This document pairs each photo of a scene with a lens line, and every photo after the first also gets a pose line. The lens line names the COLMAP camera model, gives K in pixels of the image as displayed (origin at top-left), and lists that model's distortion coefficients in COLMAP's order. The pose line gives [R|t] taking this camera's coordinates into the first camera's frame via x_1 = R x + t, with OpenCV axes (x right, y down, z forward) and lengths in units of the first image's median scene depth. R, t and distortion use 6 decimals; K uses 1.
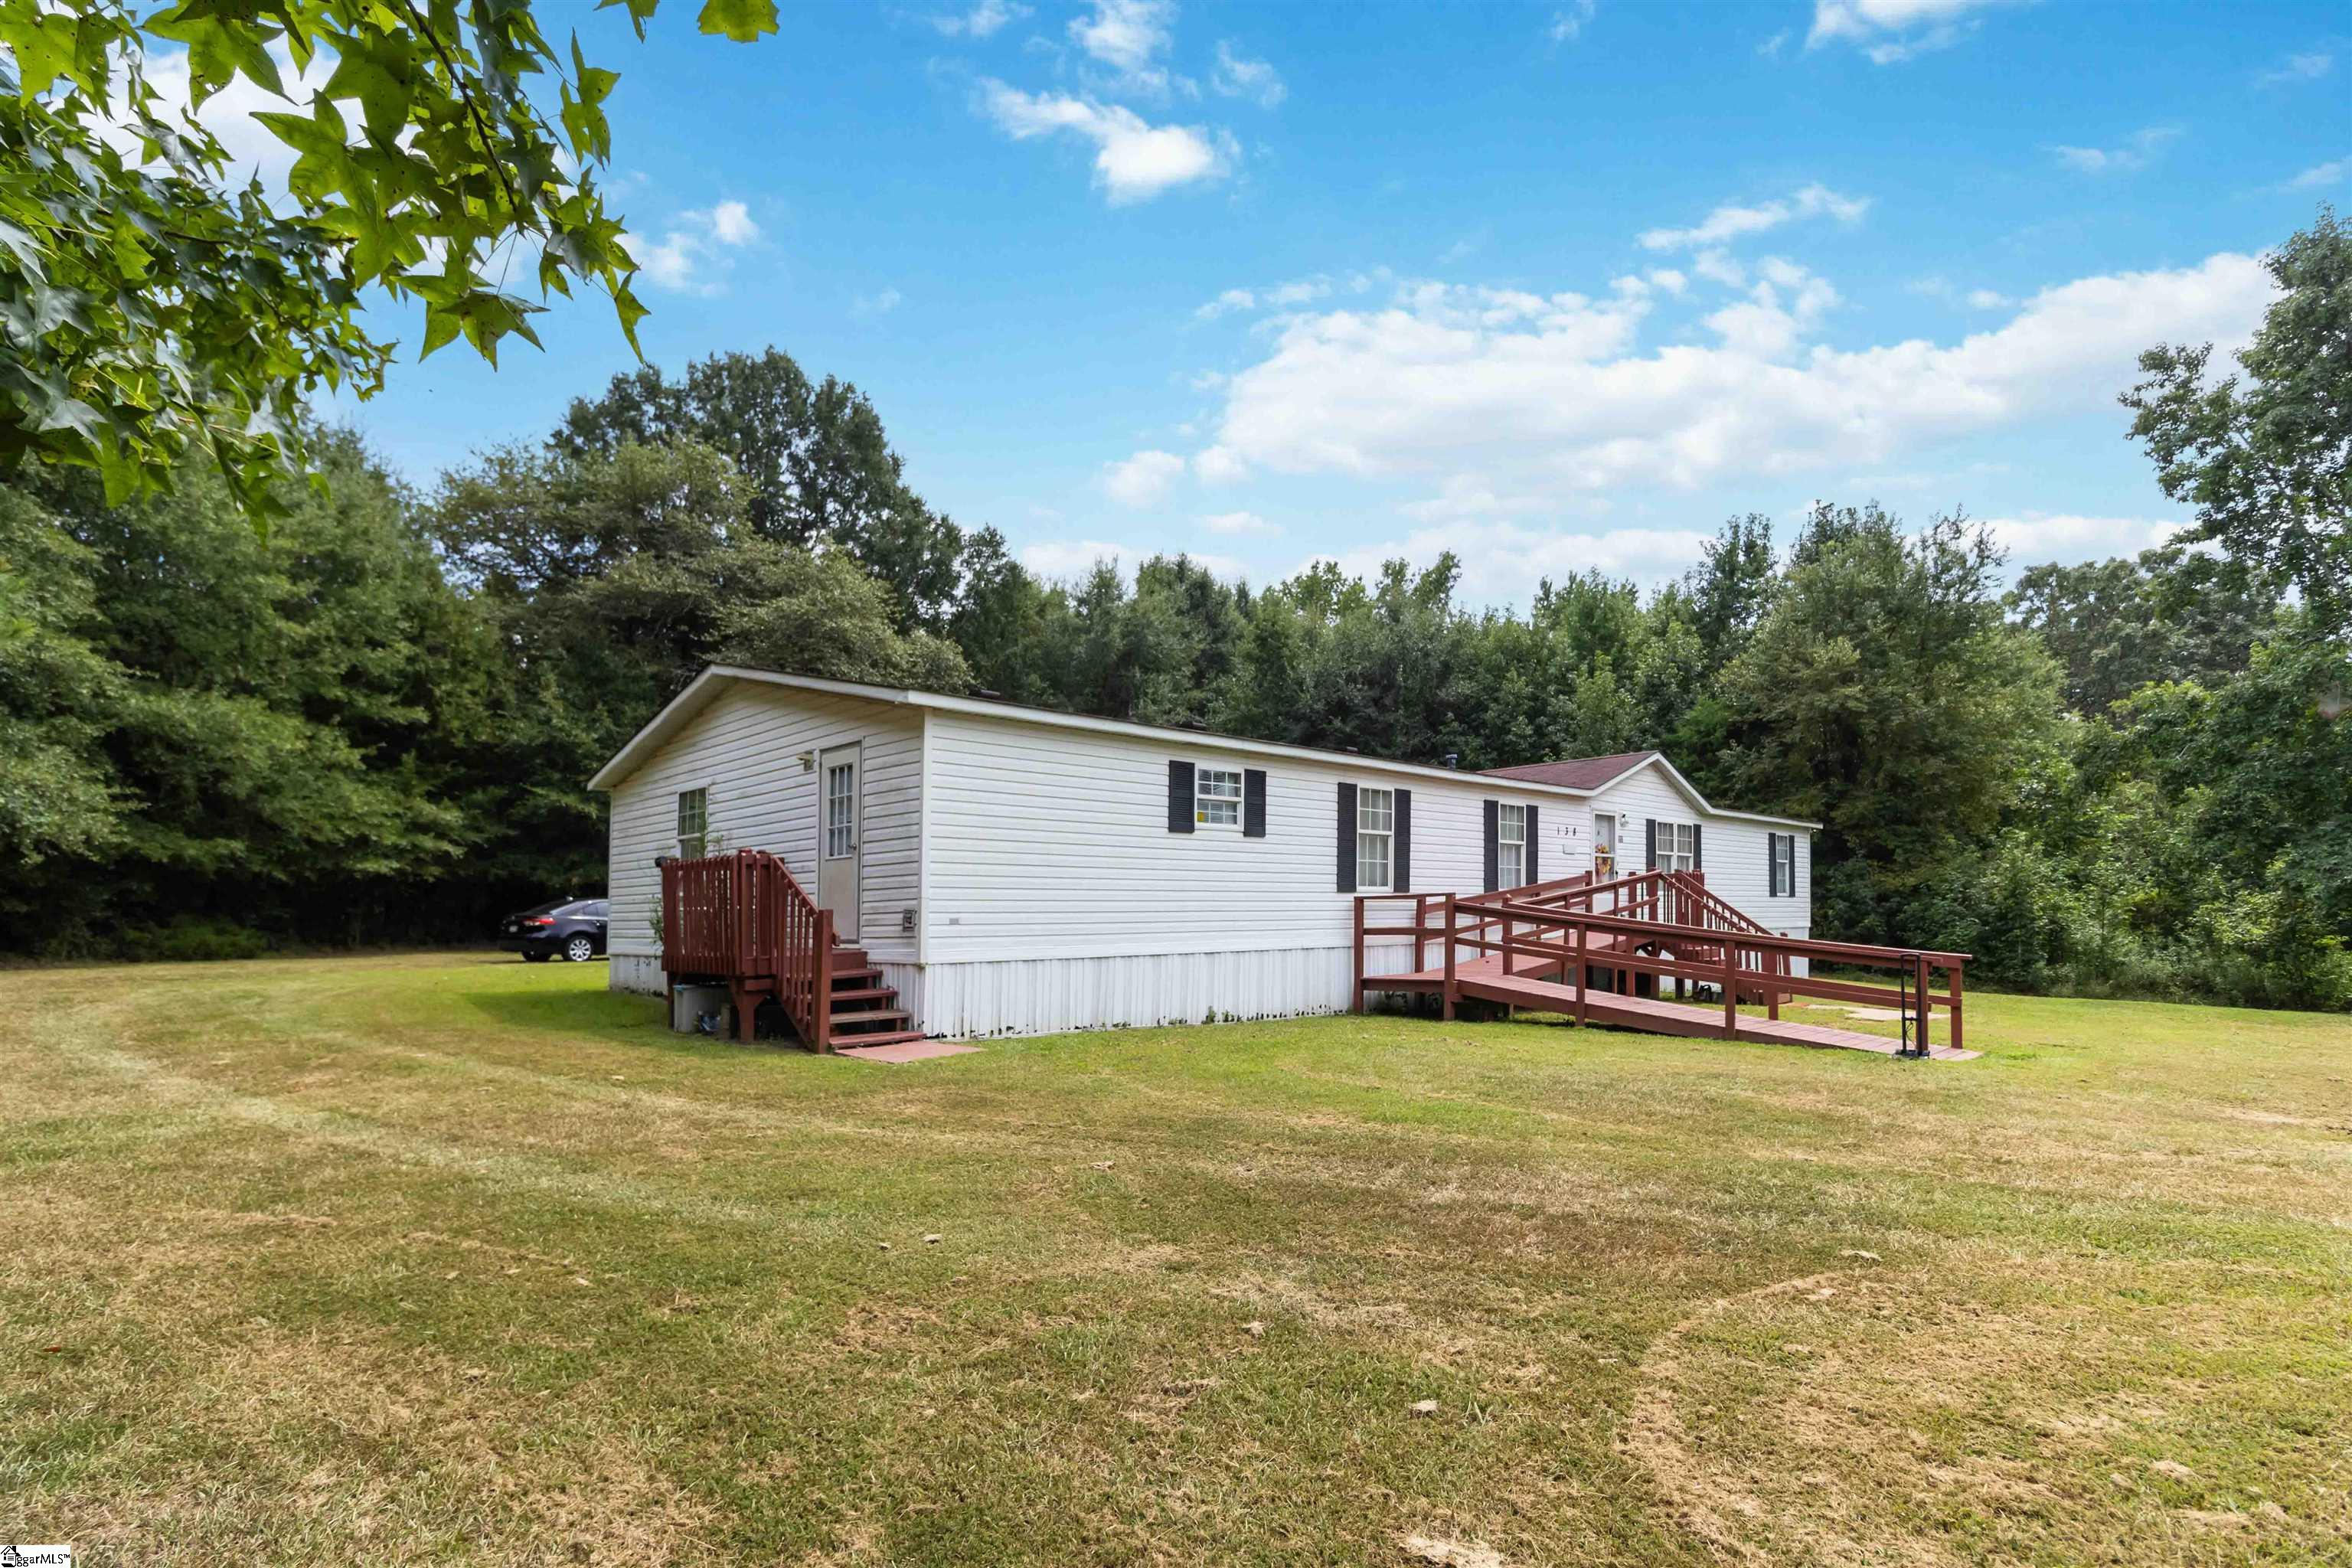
lens RADIAL K [[1140.0, 0, 1225.4], [0, 1140.0, 830.9], [0, 0, 1]] dist [0.002283, 0.000695]
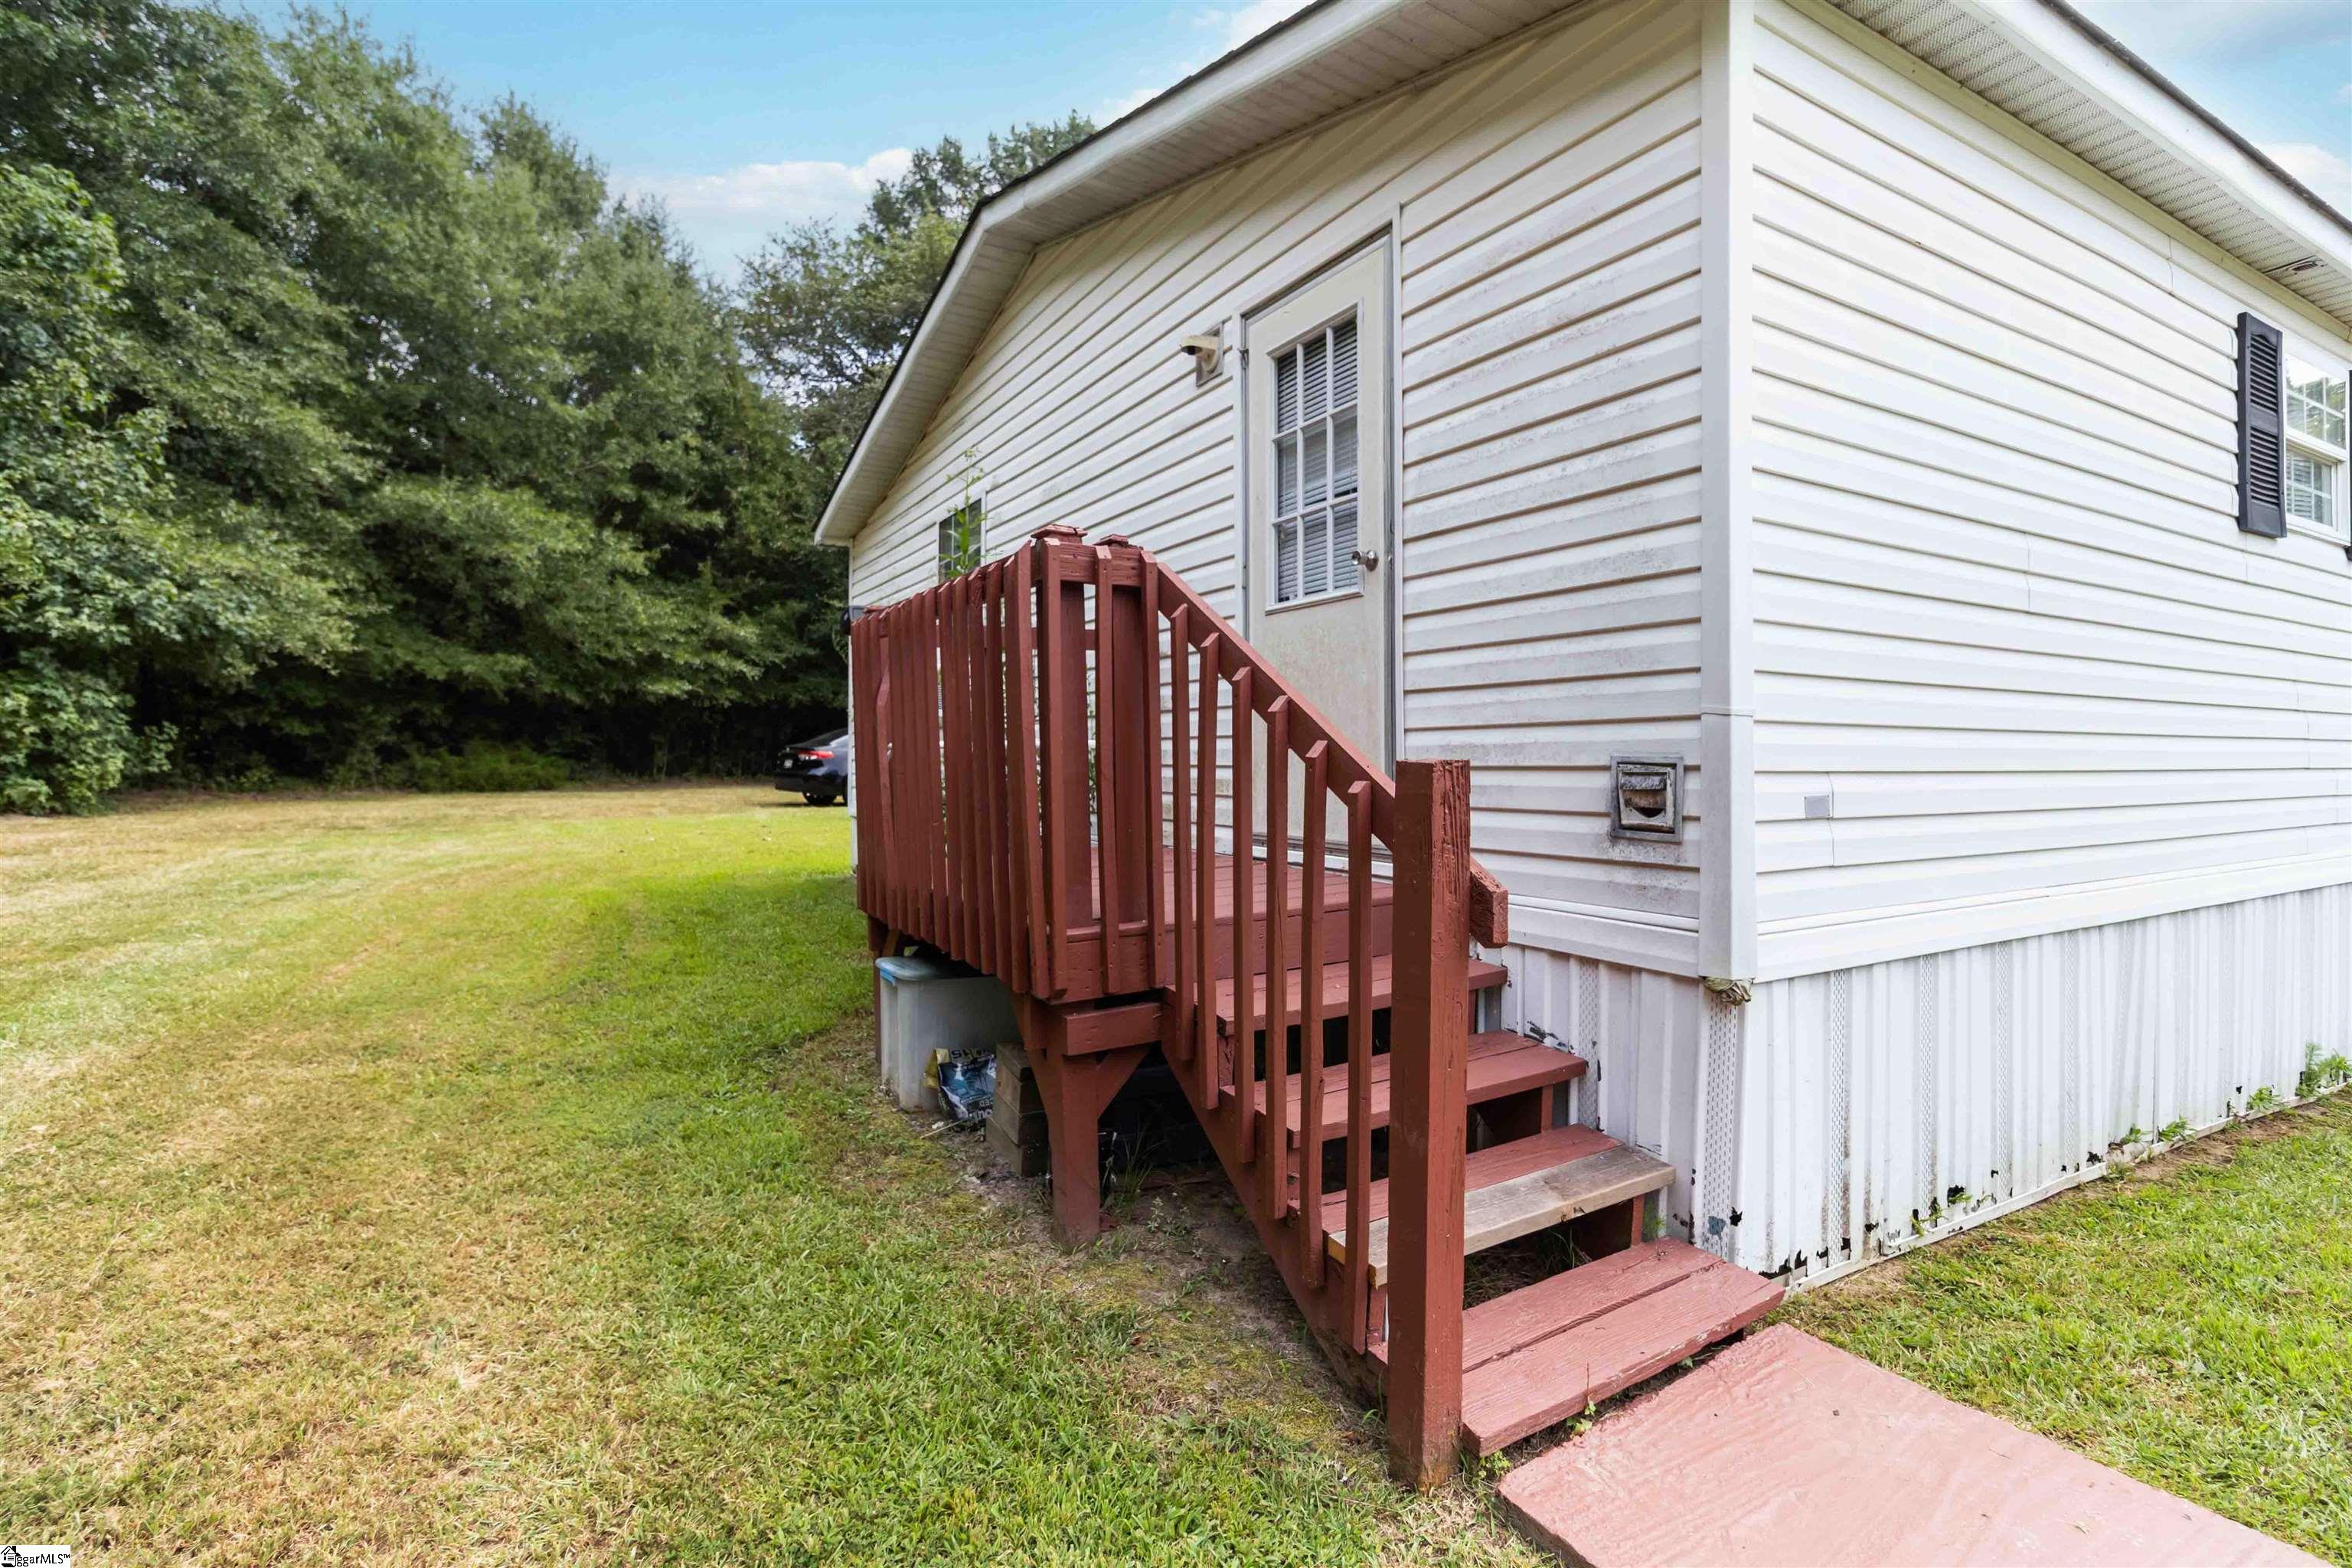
lens RADIAL K [[1083.8, 0, 1176.0], [0, 1083.8, 784.0], [0, 0, 1]] dist [0.001450, 0.000211]
pose [[0.958517, 0.024657, -0.283967, -0.136600], [0.004945, 0.994663, 0.103060, 0.021366], [0.284992, -0.100189, 0.953279, 0.323180]]
